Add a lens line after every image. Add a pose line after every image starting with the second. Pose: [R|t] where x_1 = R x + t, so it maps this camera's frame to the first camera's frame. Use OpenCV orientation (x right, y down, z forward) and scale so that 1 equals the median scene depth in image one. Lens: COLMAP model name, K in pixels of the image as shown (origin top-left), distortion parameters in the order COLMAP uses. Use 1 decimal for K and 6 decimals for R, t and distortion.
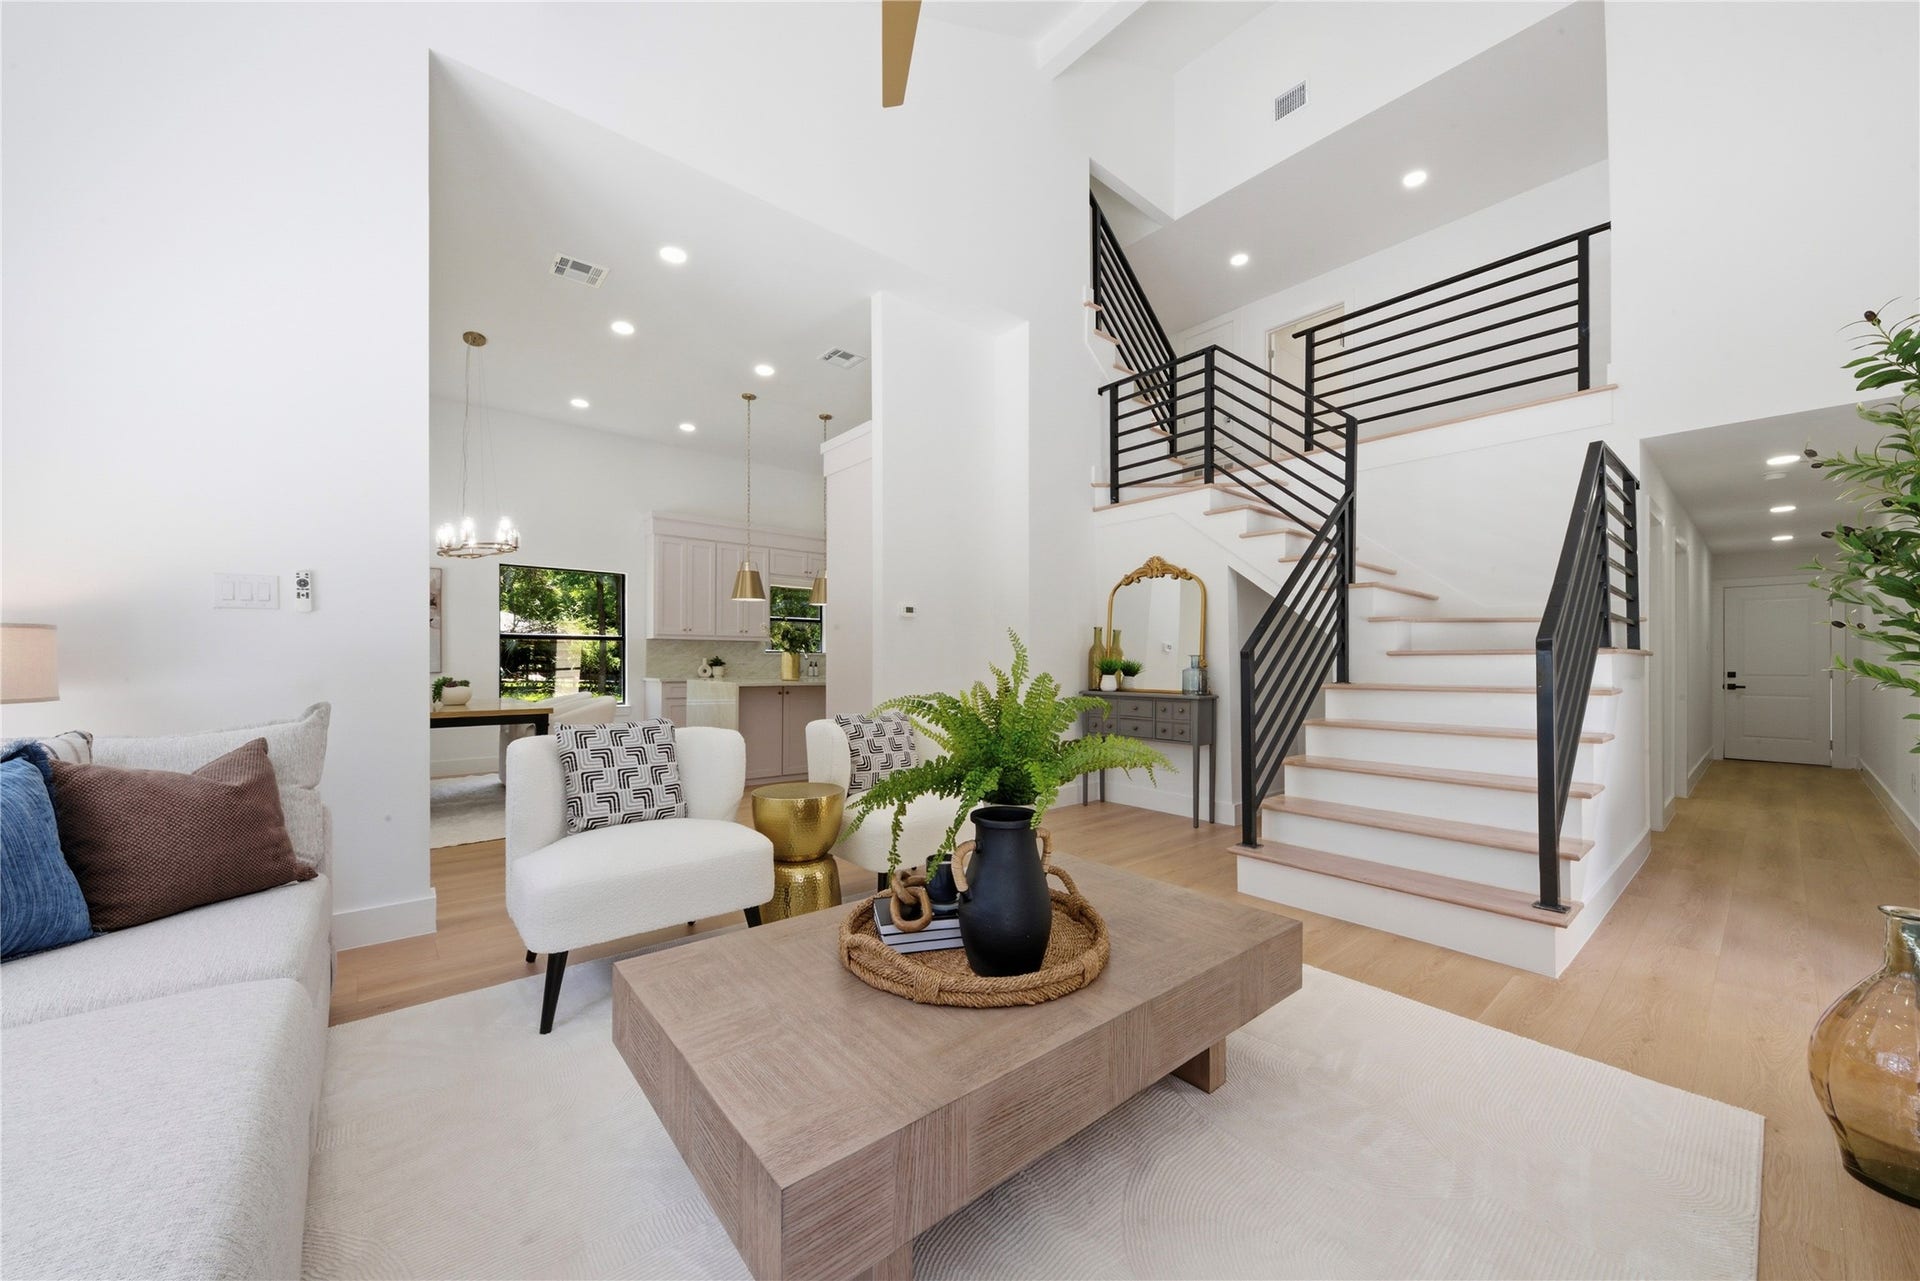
lens RADIAL K [[688.4, 0, 962.2], [0, 688.4, 646.6], [0, 0, 1]] dist [0.000326, -0.000015]
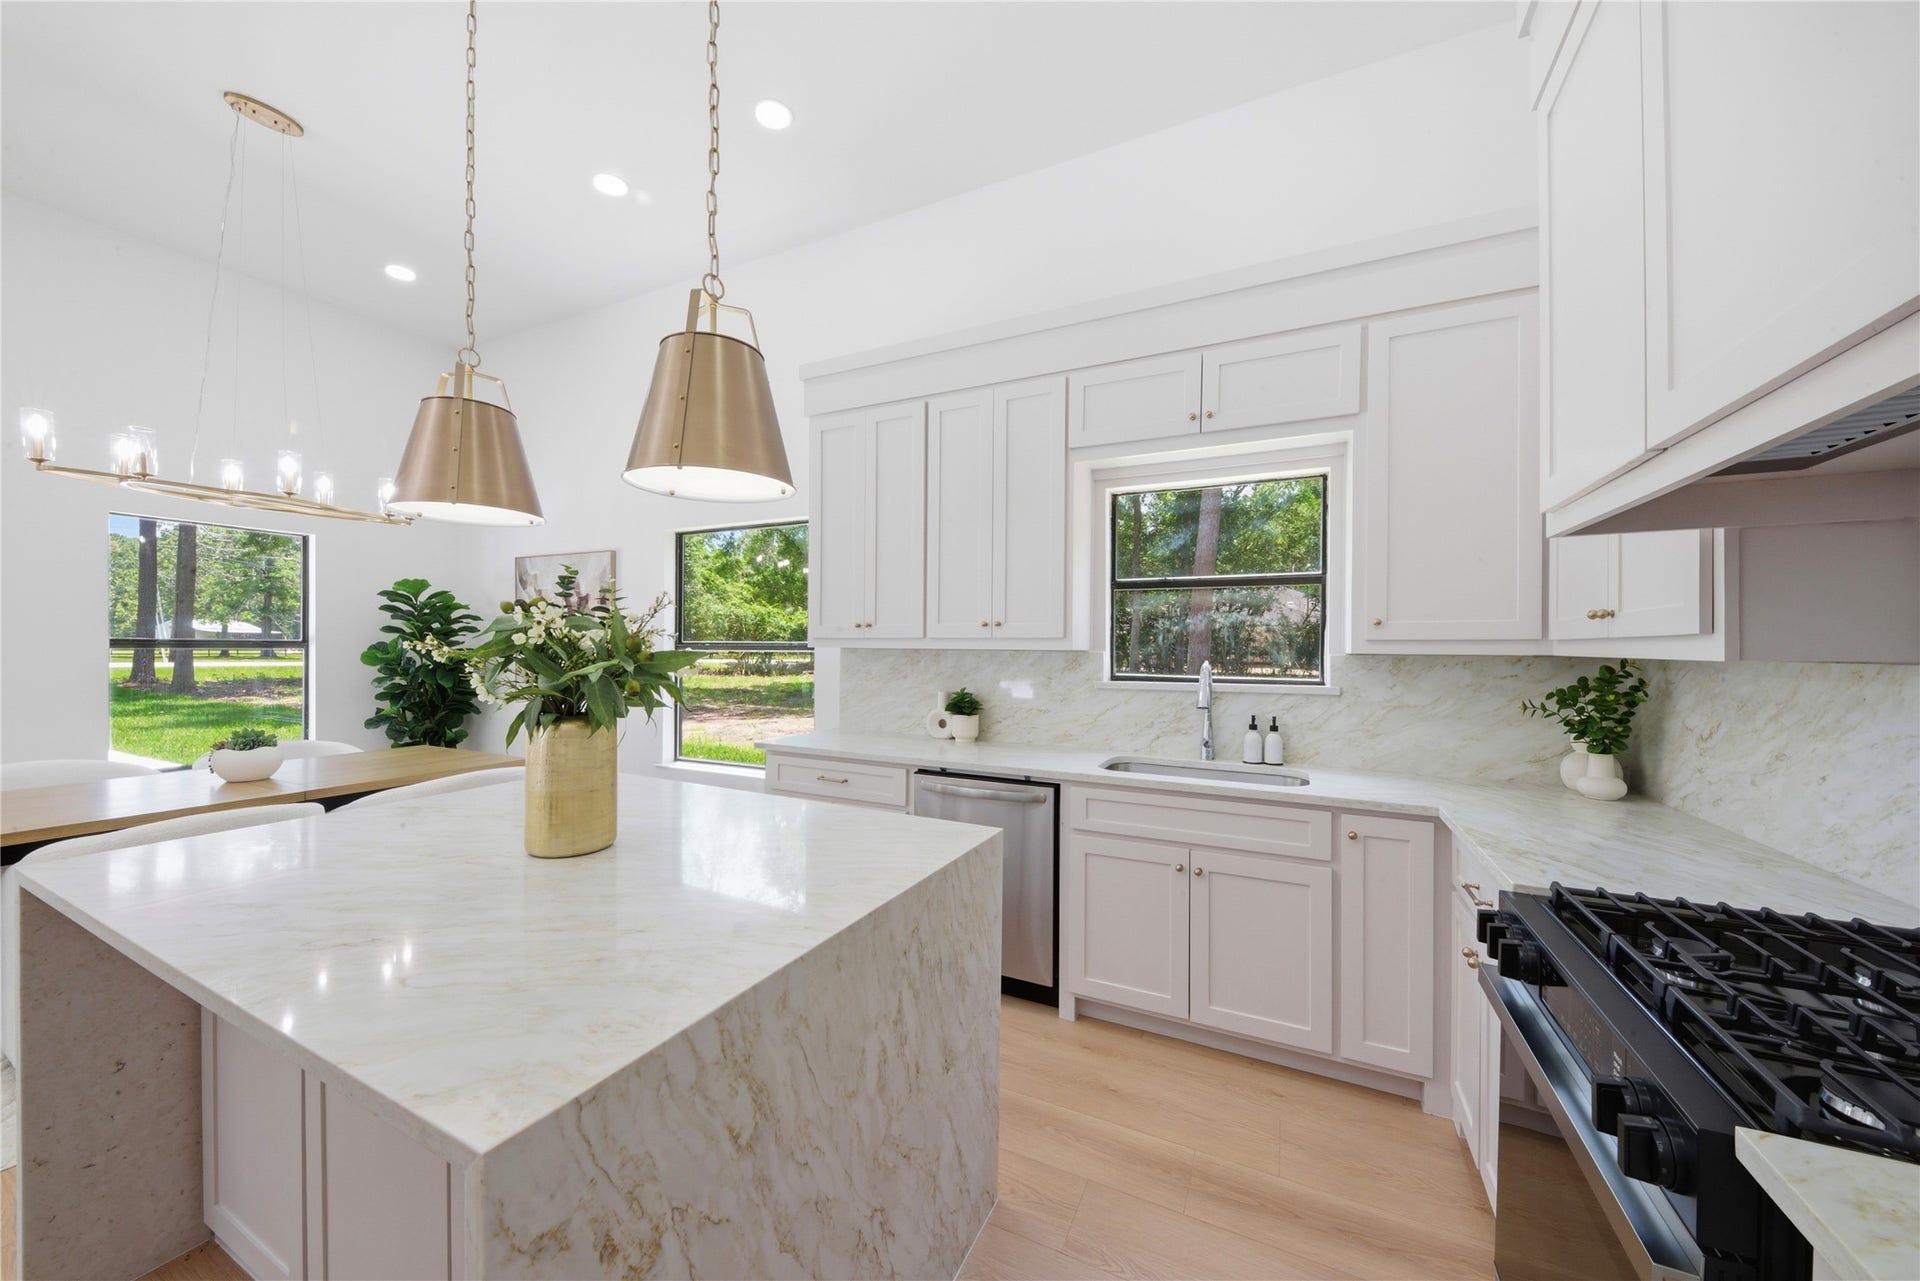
lens RADIAL K [[688.4, 0, 962.2], [0, 688.4, 646.6], [0, 0, 1]] dist [0.000326, -0.000015]
pose [[0.399854, 0.002037, -0.916577, 0.008241], [0.014114, 0.999865, 0.008379, -0.013878], [0.916470, -0.016287, 0.399771, 0.844846]]
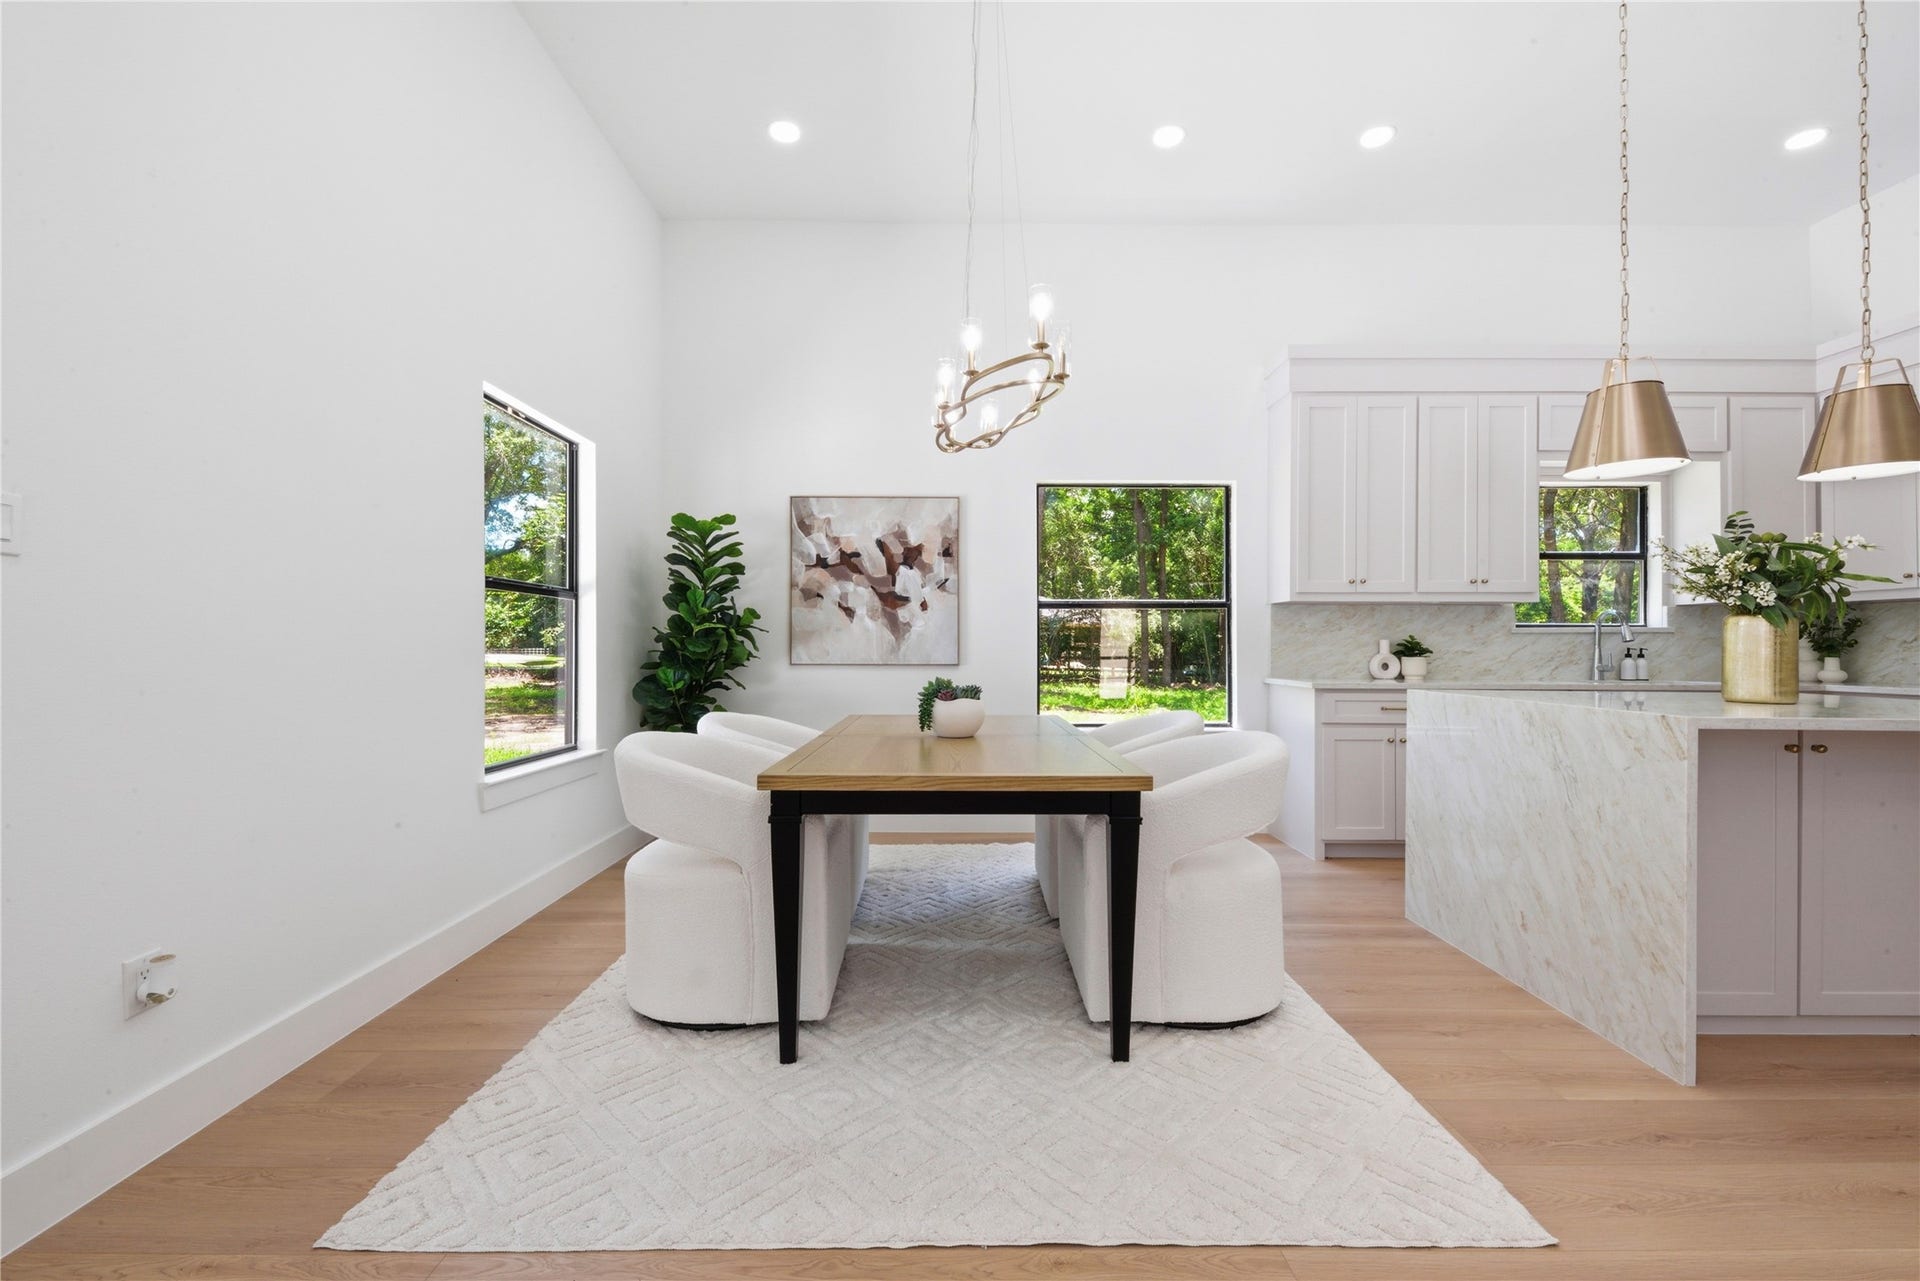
lens RADIAL K [[769.7, 0, 964.7], [0, 769.7, 632.4], [0, 0, 1]] dist [0.001137, -0.000147]
pose [[0.767225, -0.012452, -0.641257, -0.250351], [0.012823, 0.999909, -0.004075, 0.009474], [0.641250, -0.005096, 0.767315, 0.382123]]
